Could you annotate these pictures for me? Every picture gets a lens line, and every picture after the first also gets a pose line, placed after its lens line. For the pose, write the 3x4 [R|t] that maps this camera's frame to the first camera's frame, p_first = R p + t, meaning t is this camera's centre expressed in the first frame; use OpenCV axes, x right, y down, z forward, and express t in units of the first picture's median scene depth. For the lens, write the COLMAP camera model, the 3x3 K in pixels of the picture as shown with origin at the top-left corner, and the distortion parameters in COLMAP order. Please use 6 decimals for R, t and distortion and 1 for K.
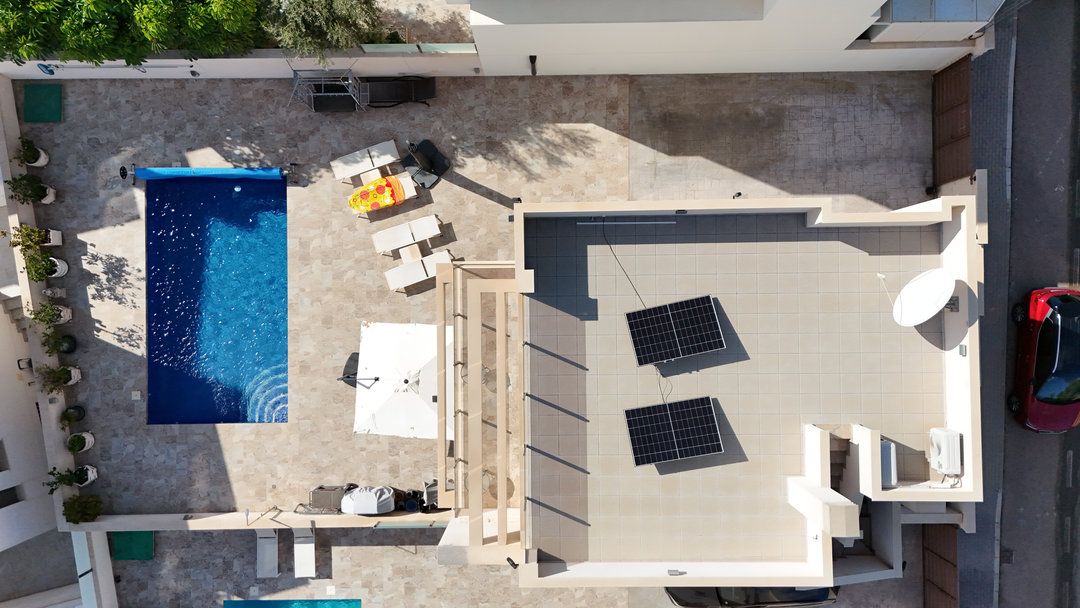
lens RADIAL K [[792.6, 0, 540.0], [0, 792.6, 304.0], [0, 0, 1]] dist [0.082086, -0.078675]
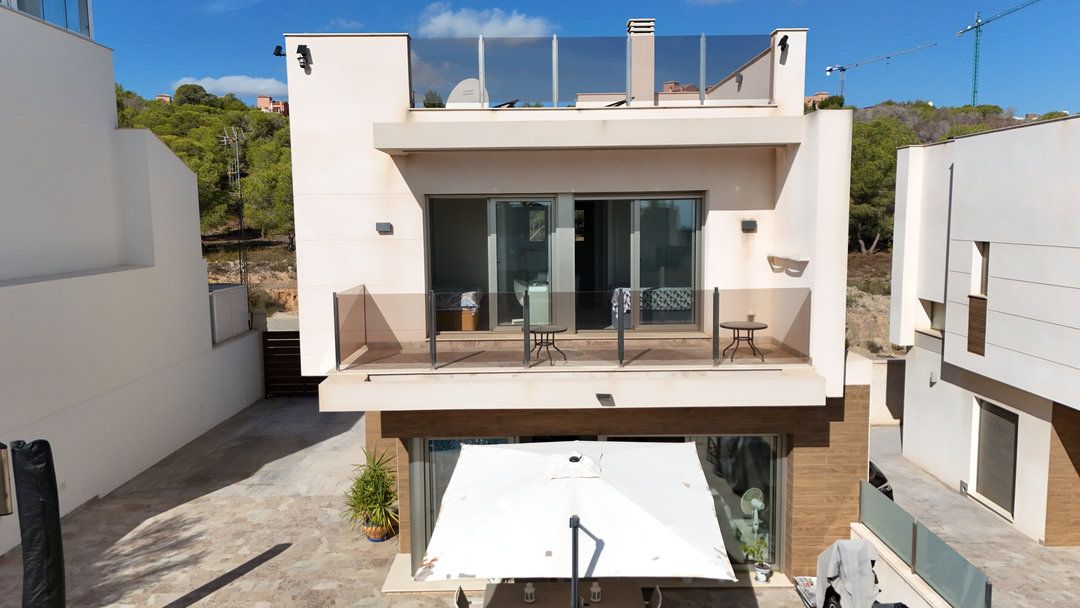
lens RADIAL K [[792.6, 0, 540.0], [0, 792.6, 304.0], [0, 0, 1]] dist [0.082086, -0.078675]
pose [[0.004762, -0.102736, 0.994697, -0.520209], [0.999987, -0.001124, -0.004903, 0.072331], [0.001622, 0.994708, 0.102729, 0.776909]]
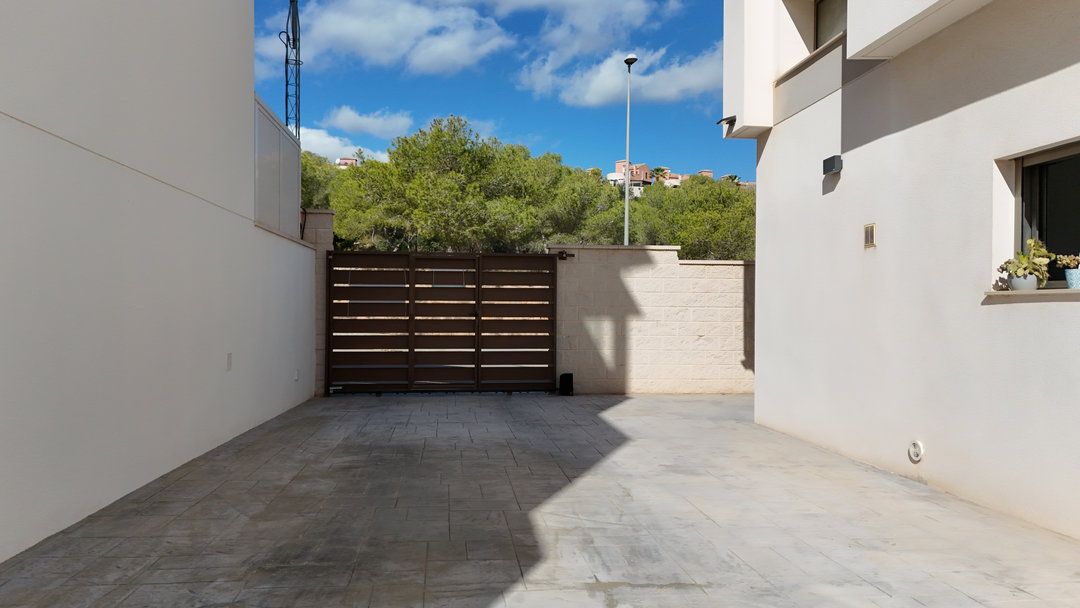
lens RADIAL K [[792.6, 0, 540.0], [0, 792.6, 304.0], [0, 0, 1]] dist [0.082086, -0.078675]
pose [[-0.093081, 0.013223, 0.995571, 0.003158], [0.995554, 0.015693, 0.092871, -0.202223], [-0.014396, 0.999789, -0.014625, 0.952475]]
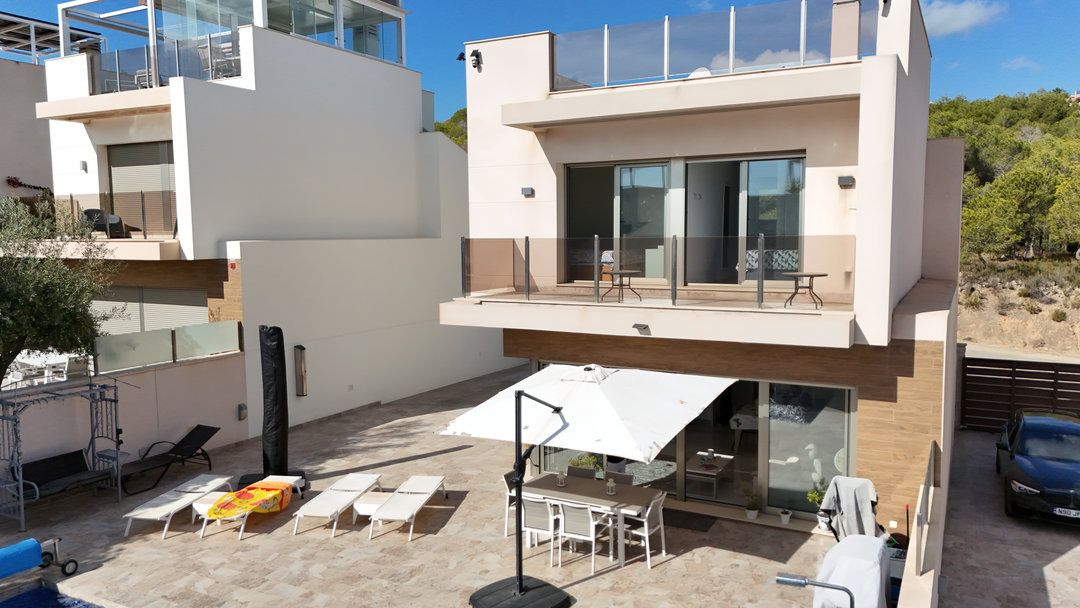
lens RADIAL K [[792.6, 0, 540.0], [0, 792.6, 304.0], [0, 0, 1]] dist [0.082086, -0.078675]
pose [[0.483175, -0.076474, 0.872177, -0.556039], [0.875515, 0.046534, -0.480944, 0.278707], [-0.003806, 0.995985, 0.089438, 0.812052]]
